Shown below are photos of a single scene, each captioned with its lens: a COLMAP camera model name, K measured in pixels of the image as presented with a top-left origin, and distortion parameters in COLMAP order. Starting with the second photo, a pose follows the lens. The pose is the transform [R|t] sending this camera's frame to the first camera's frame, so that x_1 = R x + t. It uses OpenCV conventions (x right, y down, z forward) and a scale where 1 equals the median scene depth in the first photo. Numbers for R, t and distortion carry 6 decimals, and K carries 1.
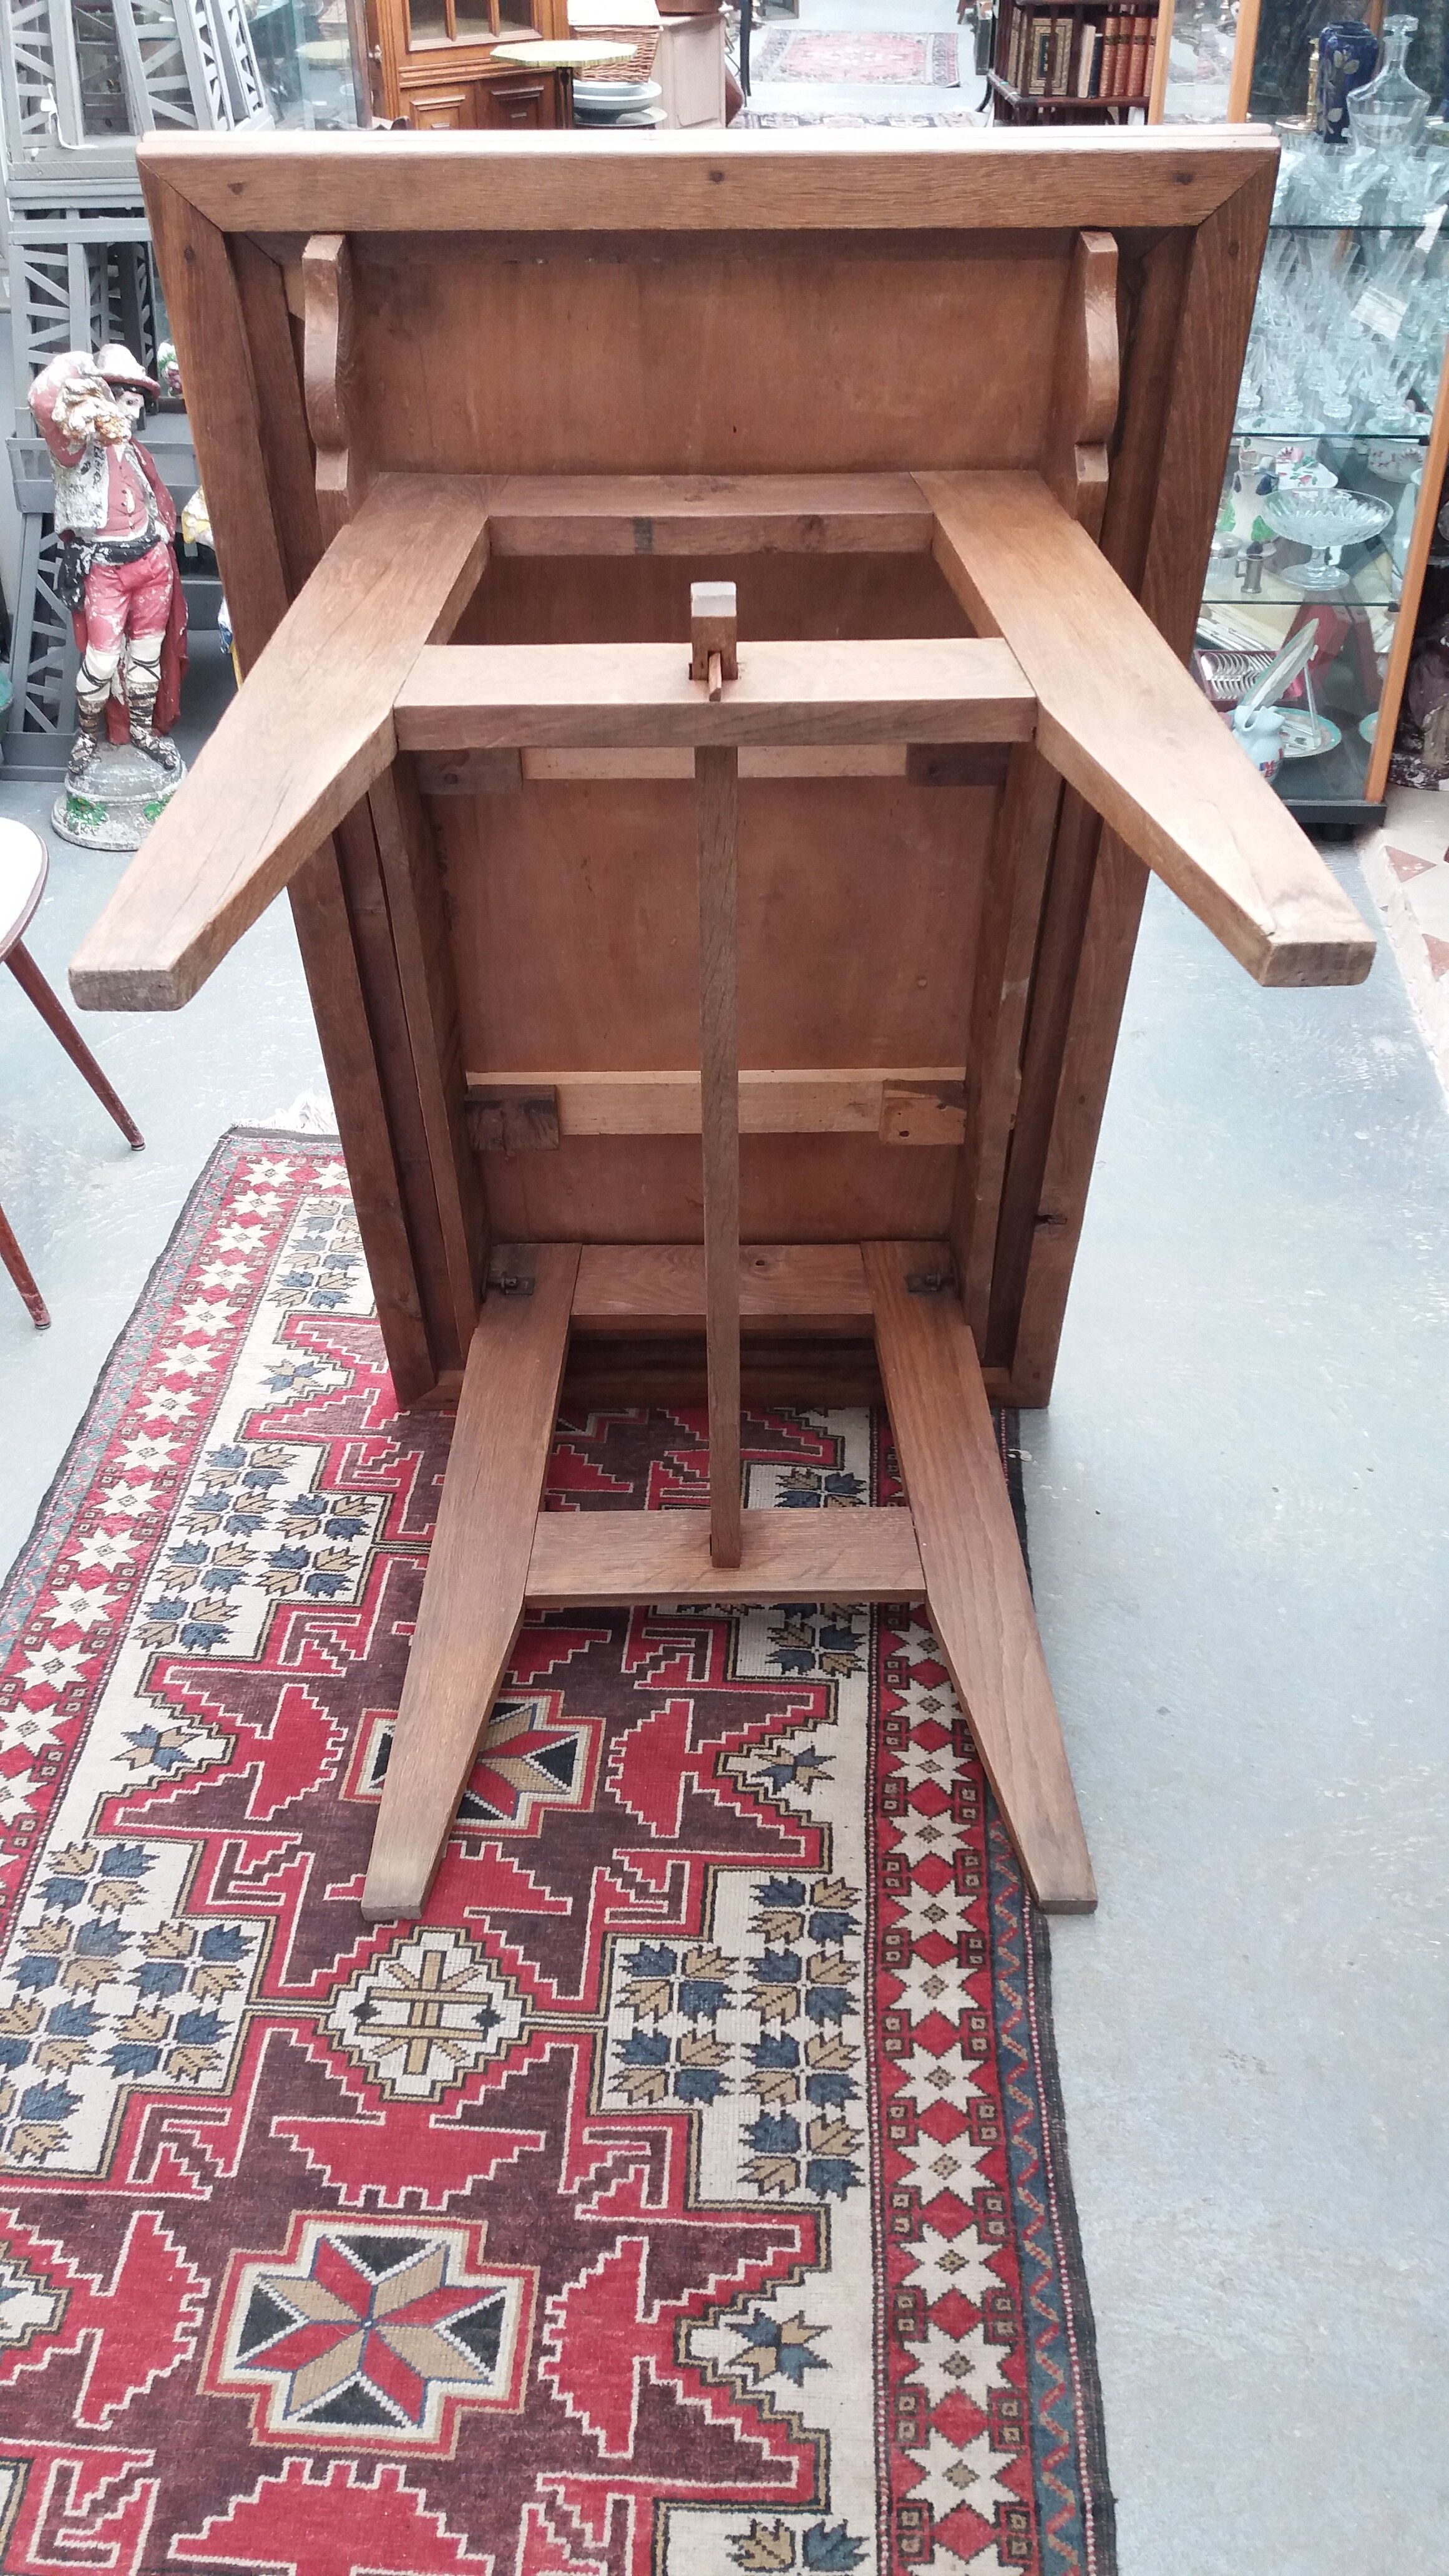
lens RADIAL K [[2065.8, 0, 714.9], [0, 2065.8, 1291.9], [0, 0, 1]] dist [0.050892, -0.101304]
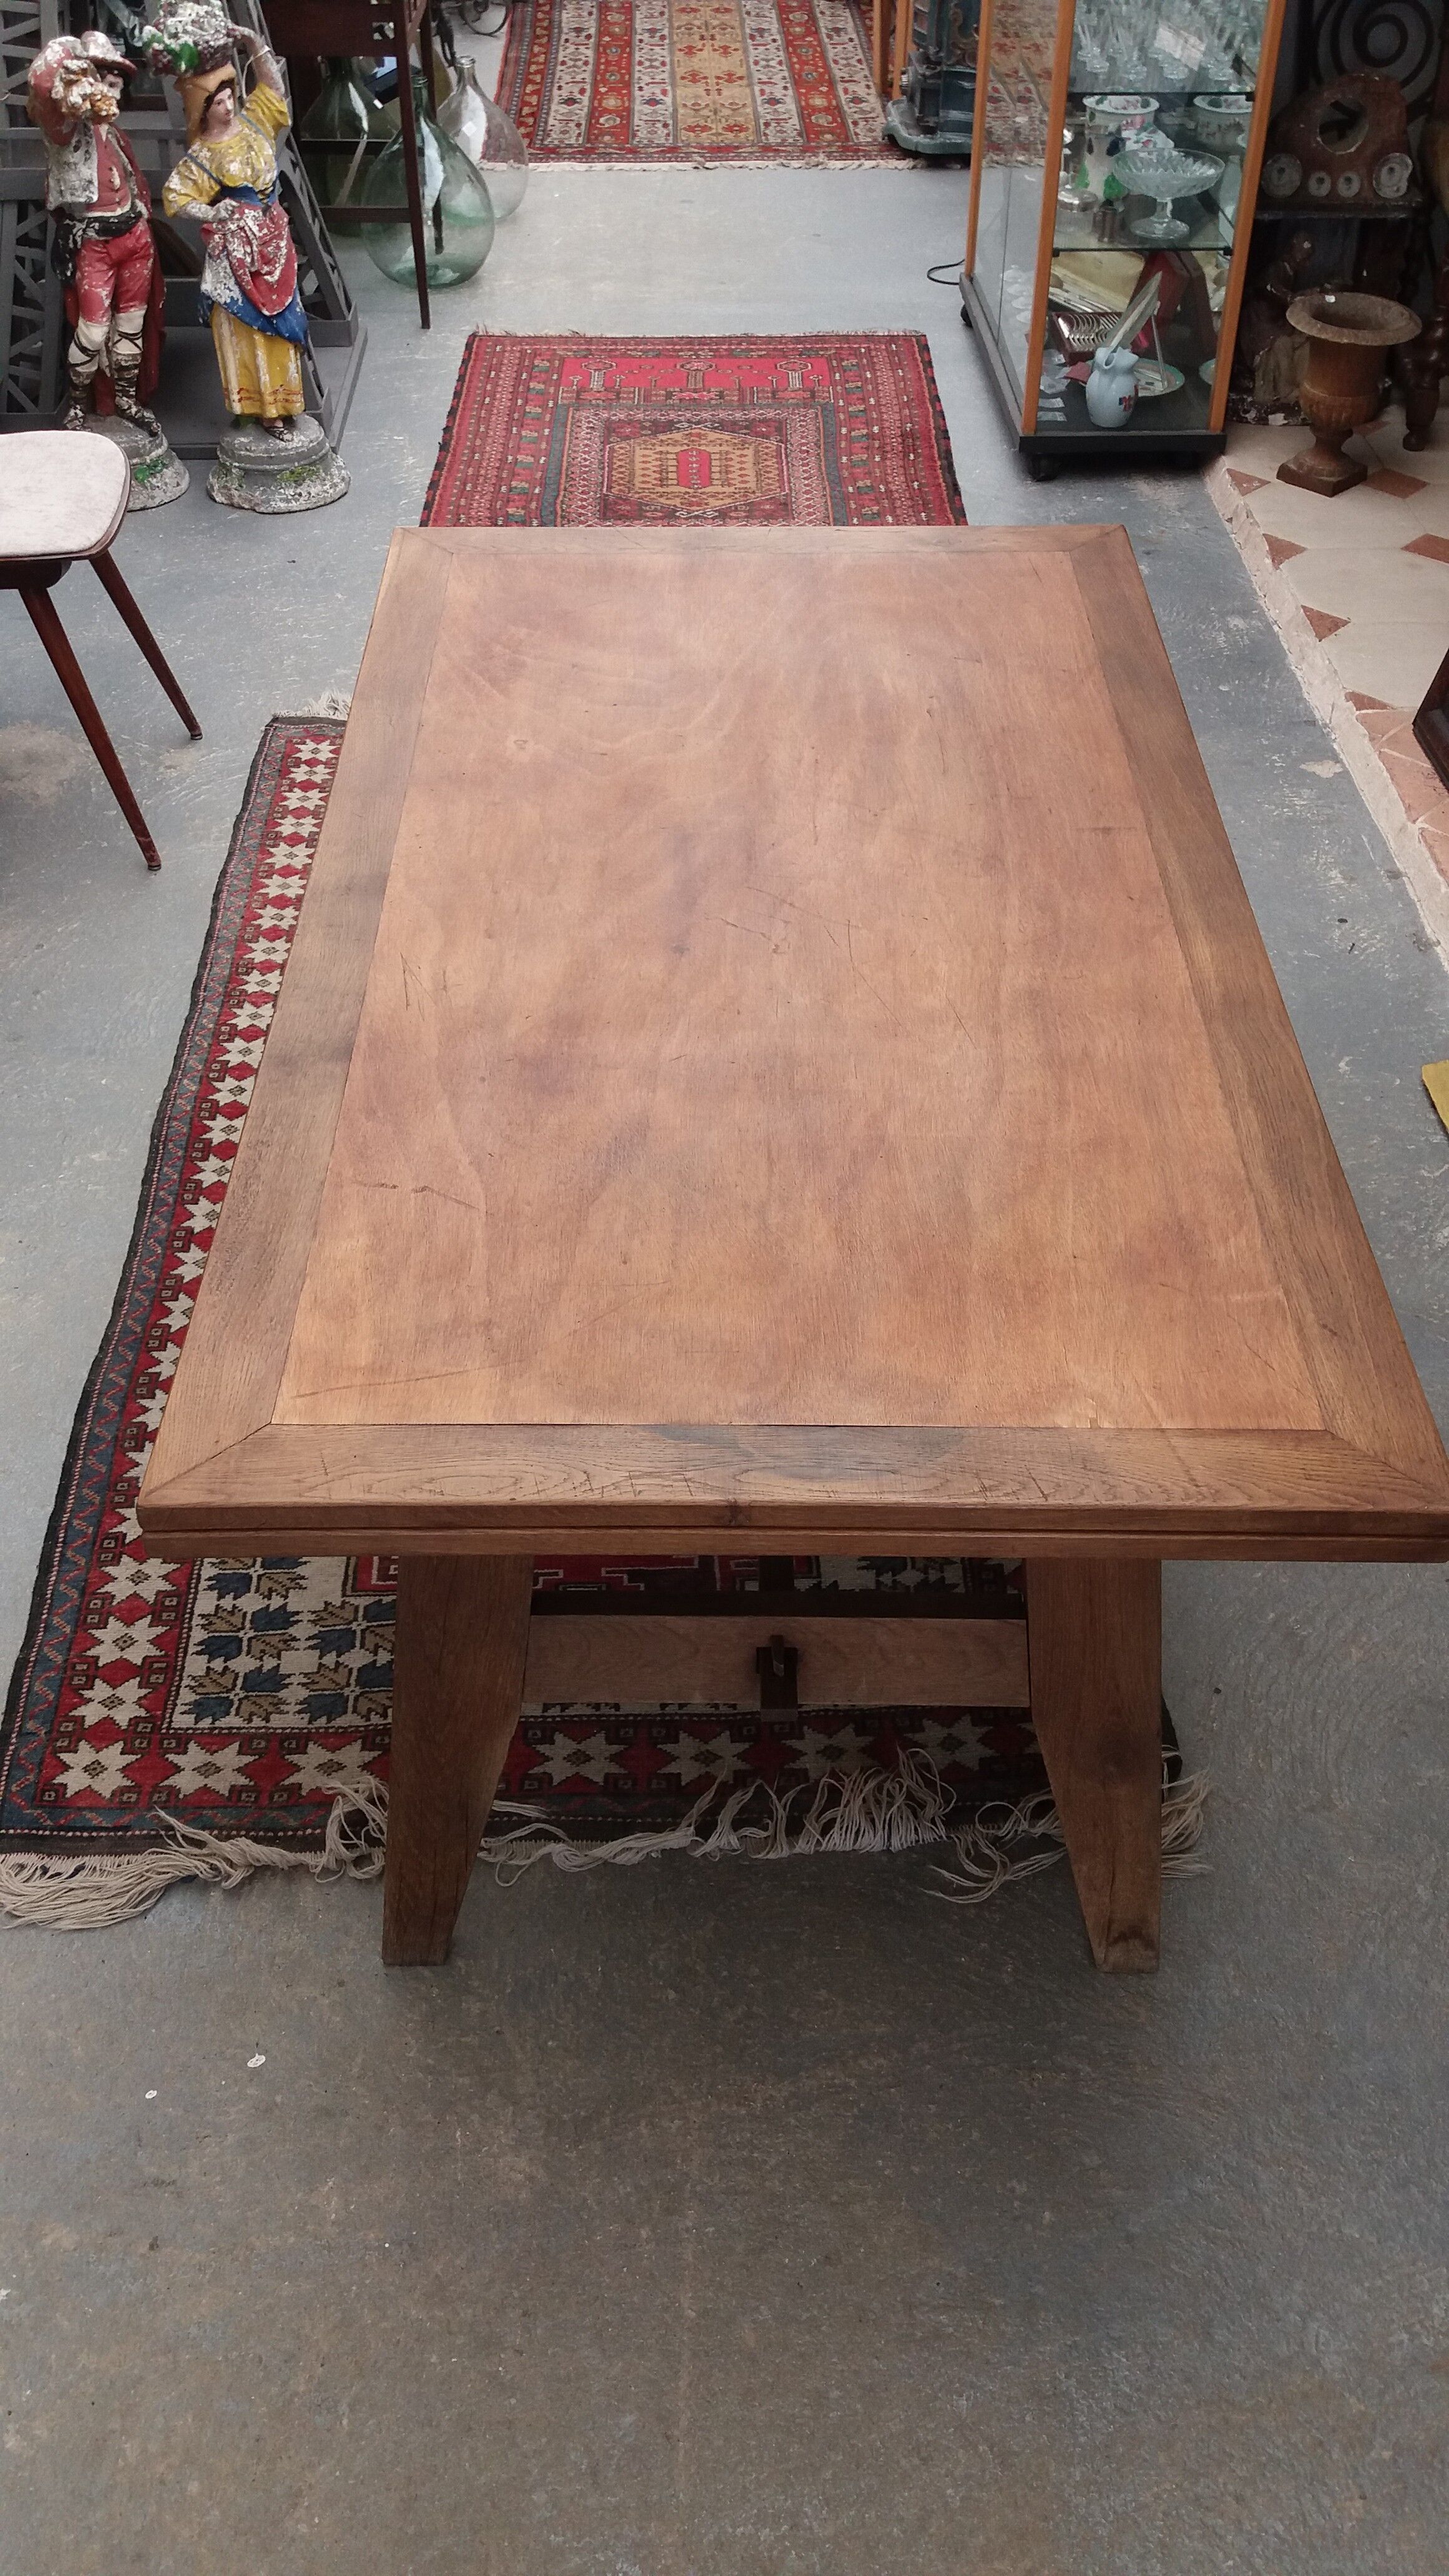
lens RADIAL K [[2065.8, 0, 736.6], [0, 2065.8, 1295.4], [0, 0, 1]] dist [0.050892, -0.101304]
pose [[0.994322, -0.065496, 0.083873, -0.082681], [0.058104, 0.994448, 0.087732, 0.134096], [-0.089153, -0.082361, 0.992607, -0.178143]]
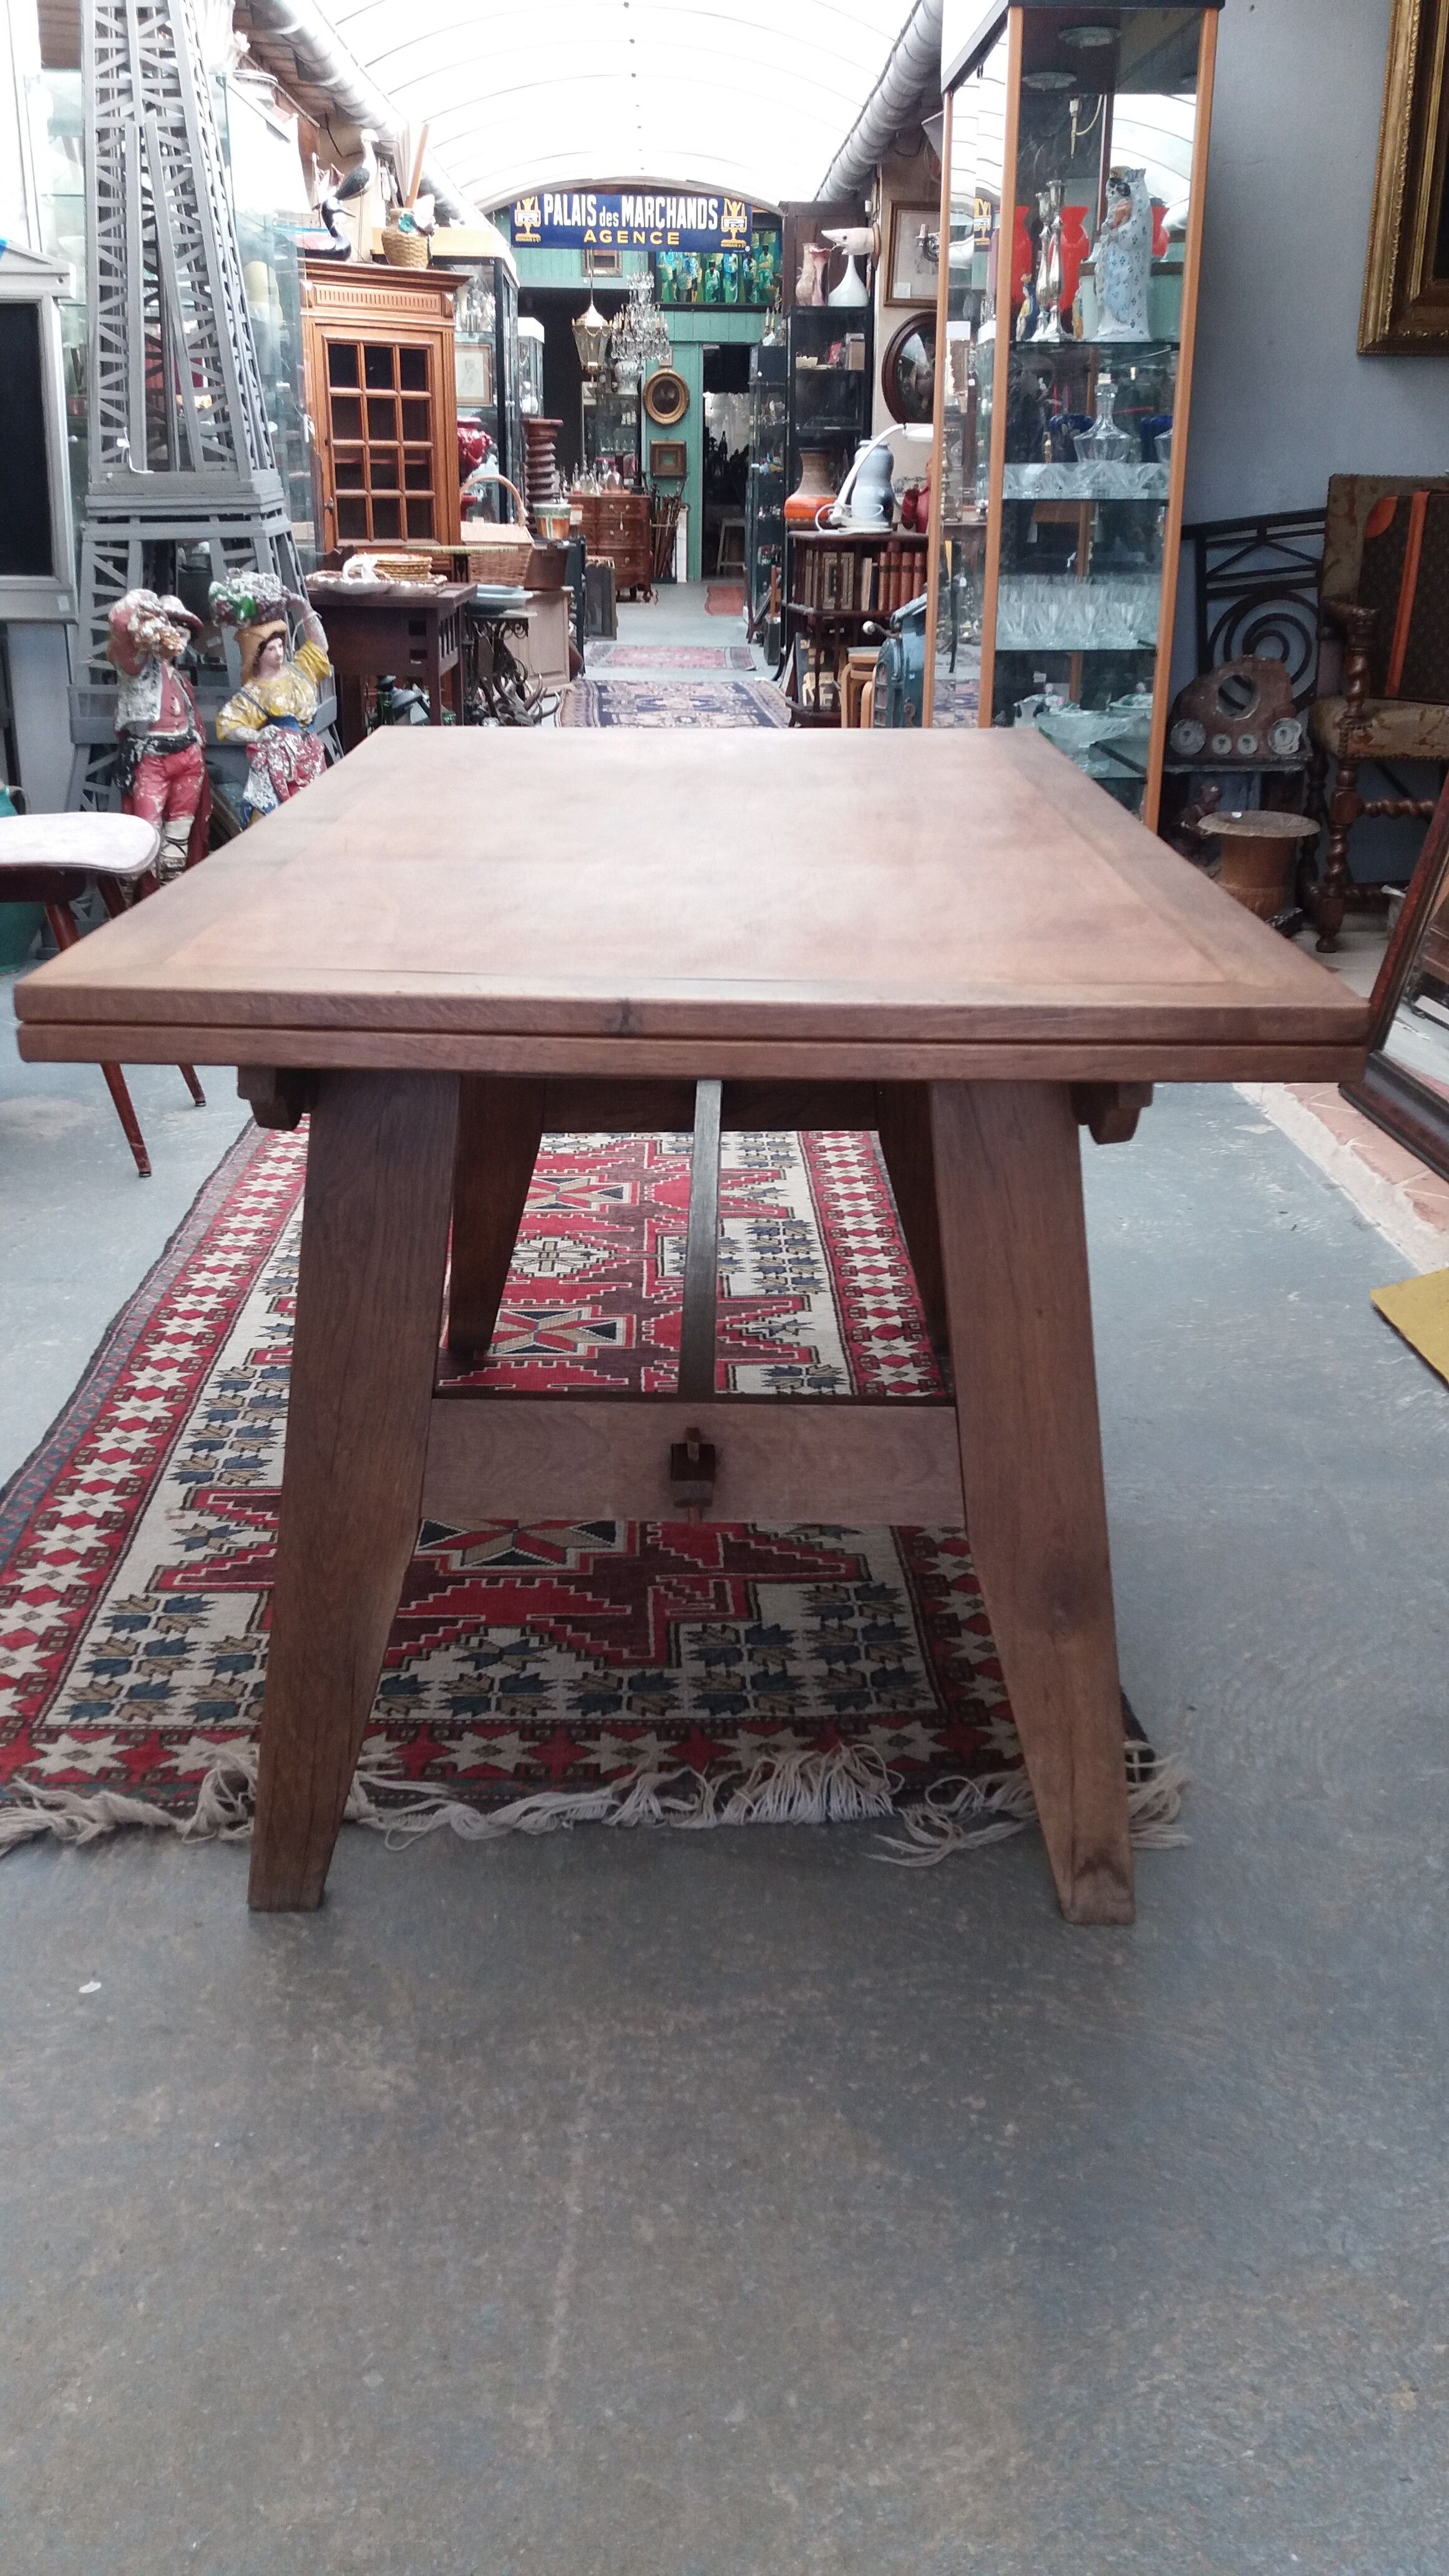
lens RADIAL K [[2065.8, 0, 723.0], [0, 2065.8, 1298.2], [0, 0, 1]] dist [0.050892, -0.101304]
pose [[0.995306, -0.026185, 0.093168, -0.073278], [0.051719, 0.957613, -0.283377, 0.349040], [-0.081799, 0.286866, 0.954472, -0.149477]]
